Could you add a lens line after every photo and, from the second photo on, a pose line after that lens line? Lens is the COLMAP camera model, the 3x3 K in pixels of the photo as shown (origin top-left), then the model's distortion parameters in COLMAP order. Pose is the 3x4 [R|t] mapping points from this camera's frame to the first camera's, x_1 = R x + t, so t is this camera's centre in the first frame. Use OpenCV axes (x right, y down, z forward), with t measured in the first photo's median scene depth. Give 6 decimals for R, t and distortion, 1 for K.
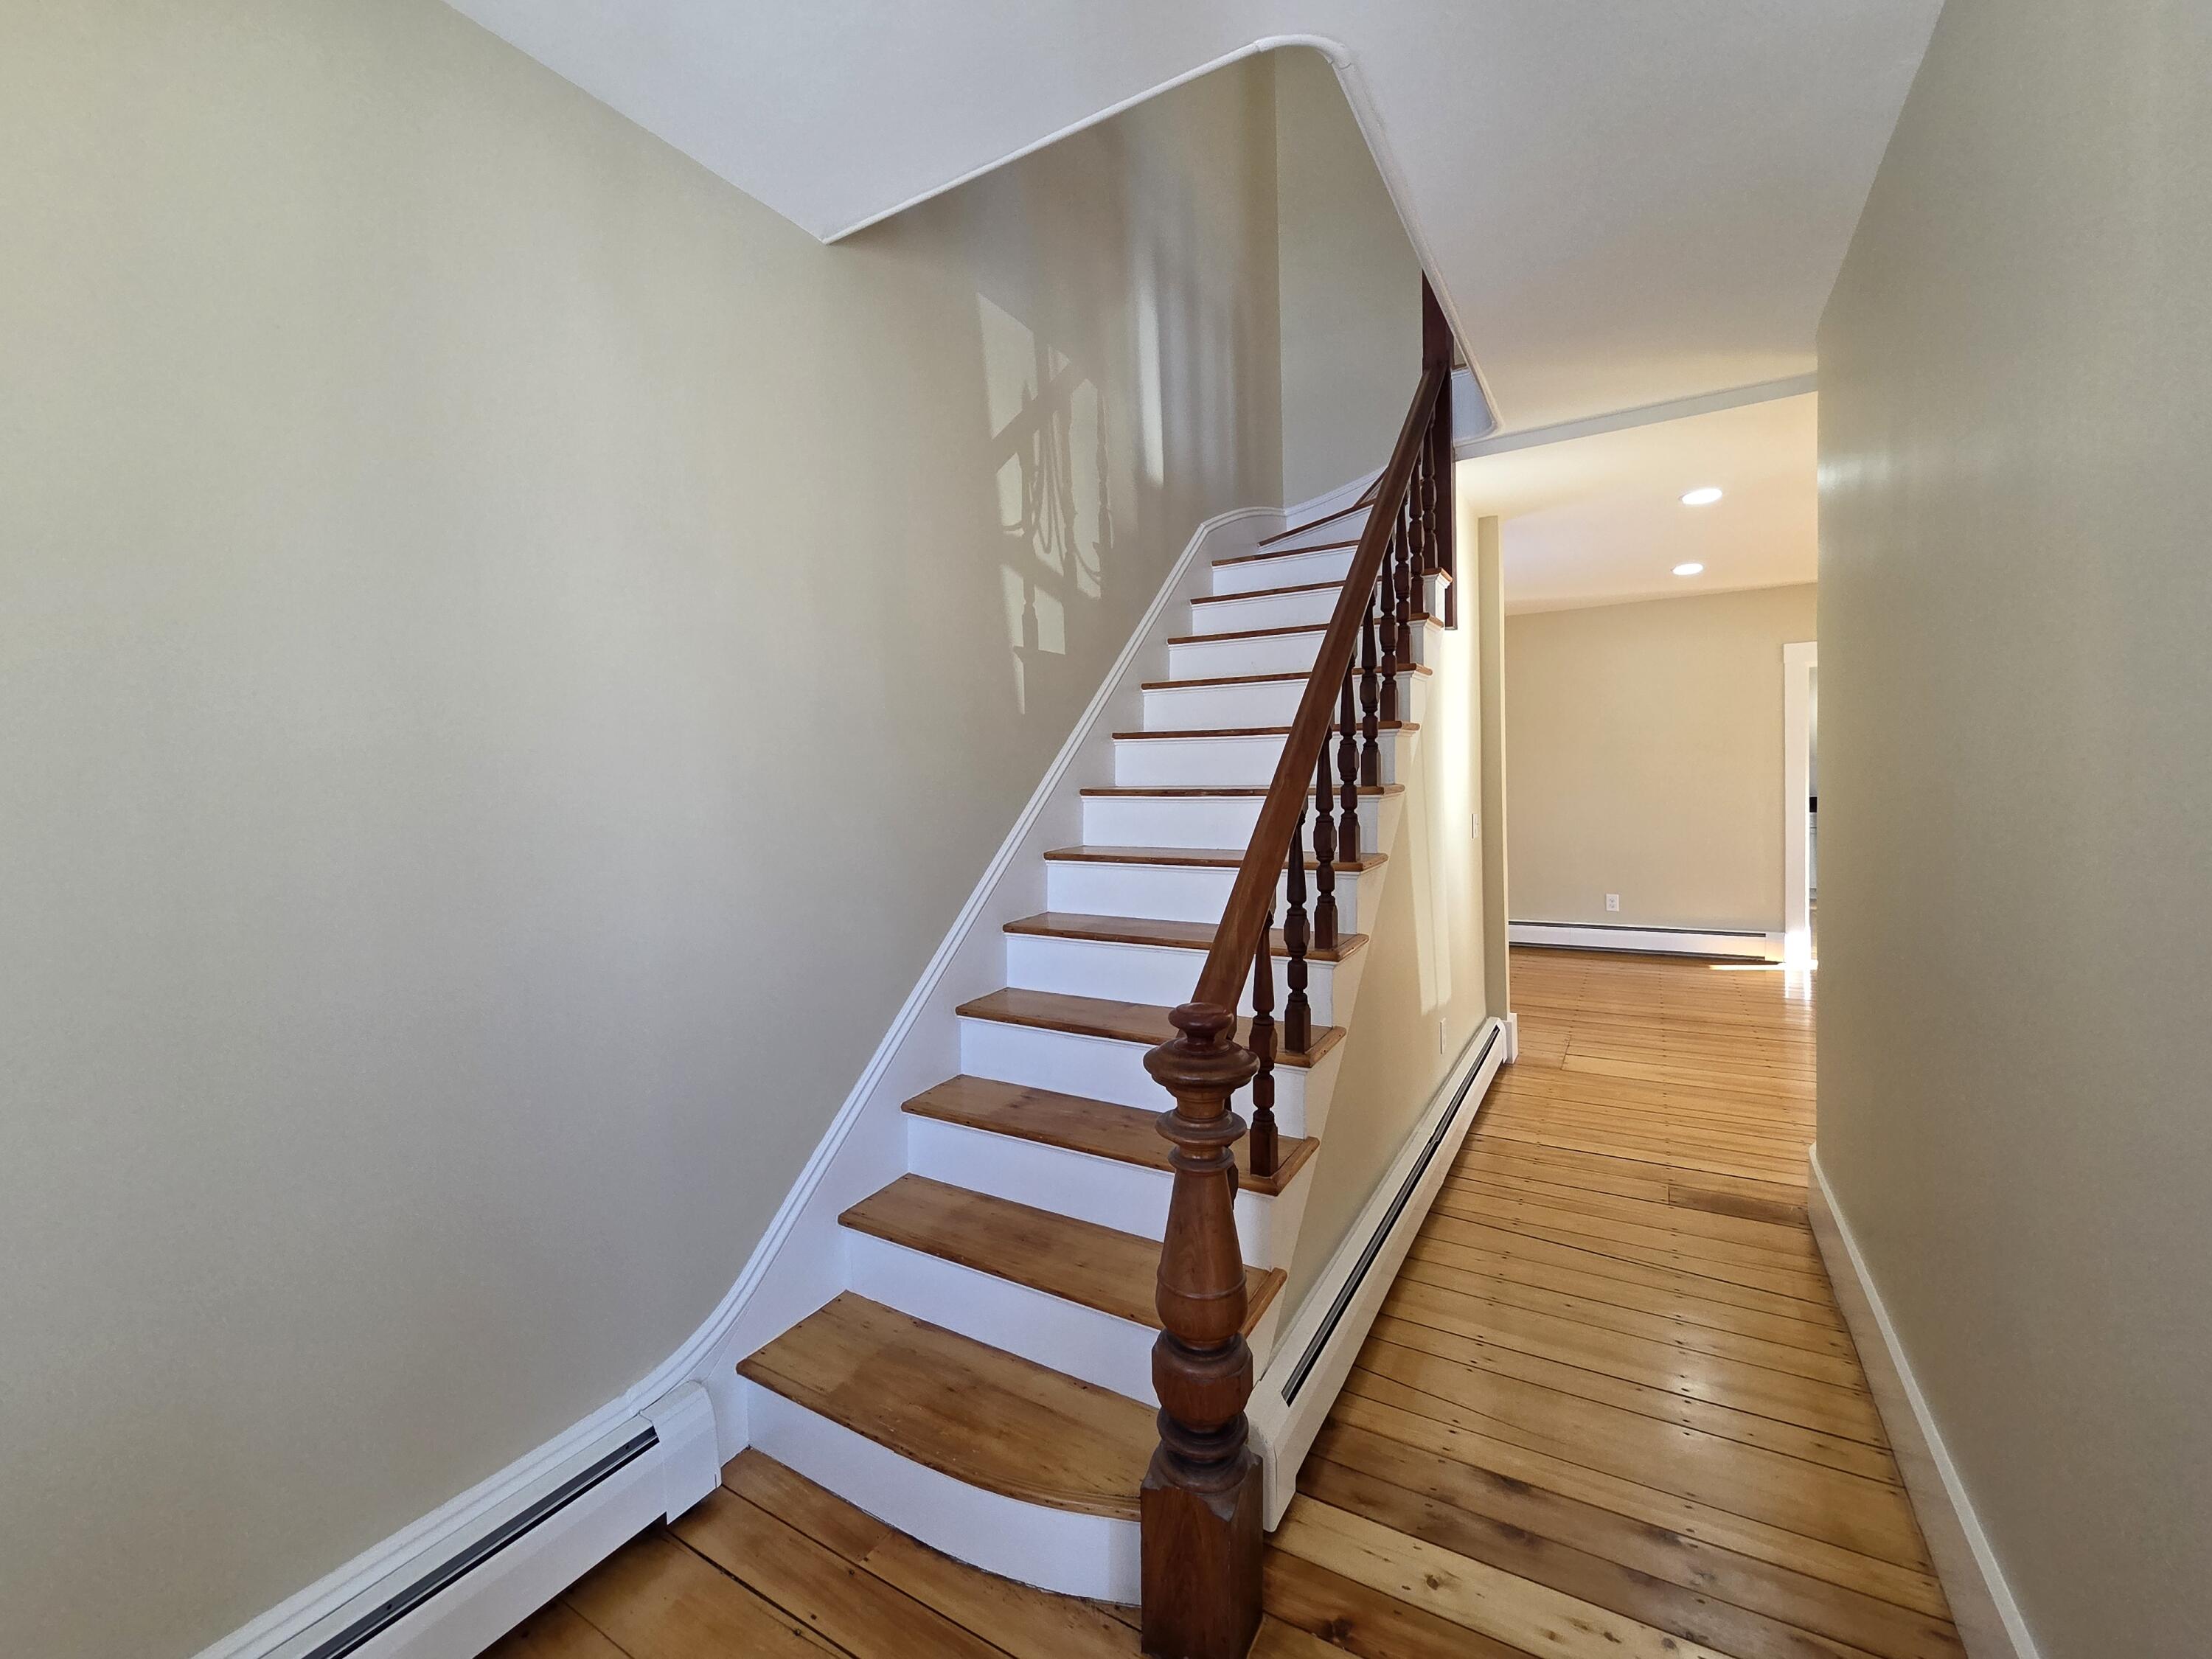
lens RADIAL K [[910.4, 0, 1107.0], [0, 910.4, 823.6], [0, 0, 1]] dist [0.001652, -0.000233]
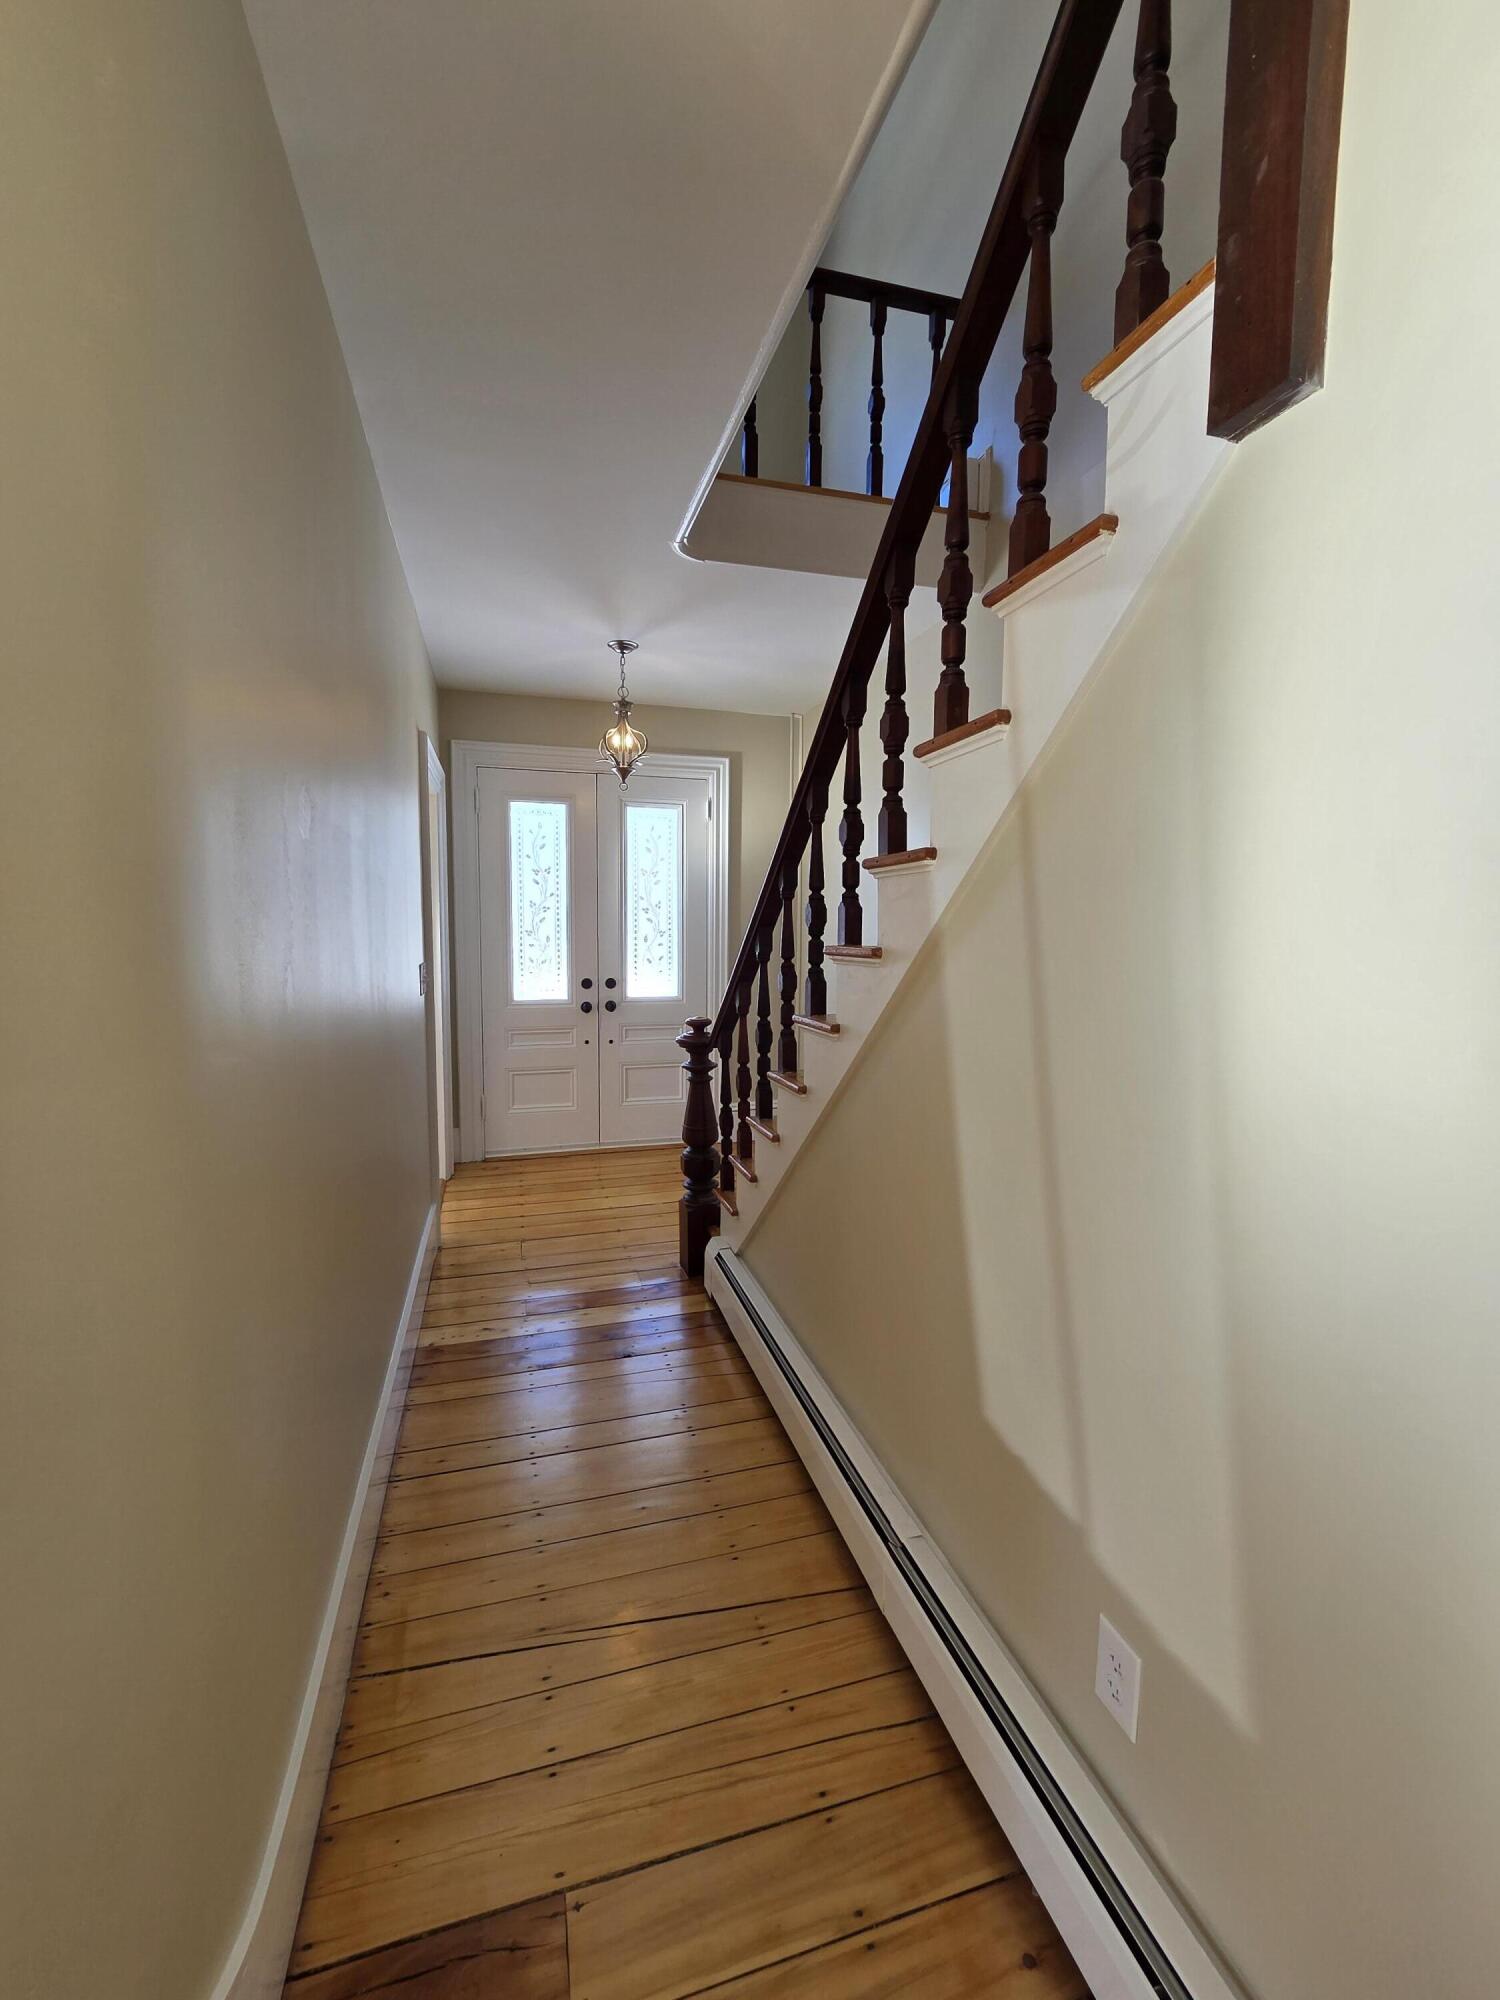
lens RADIAL K [[823.1, 0, 750.1], [0, 823.1, 998.9], [0, 0, 1]] dist [0.001652, -0.000233]
pose [[-0.677950, 0.103933, -0.727723, 0.965329], [-0.028852, 0.985430, 0.167616, -0.124605], [0.734541, 0.134632, -0.665074, 1.527271]]
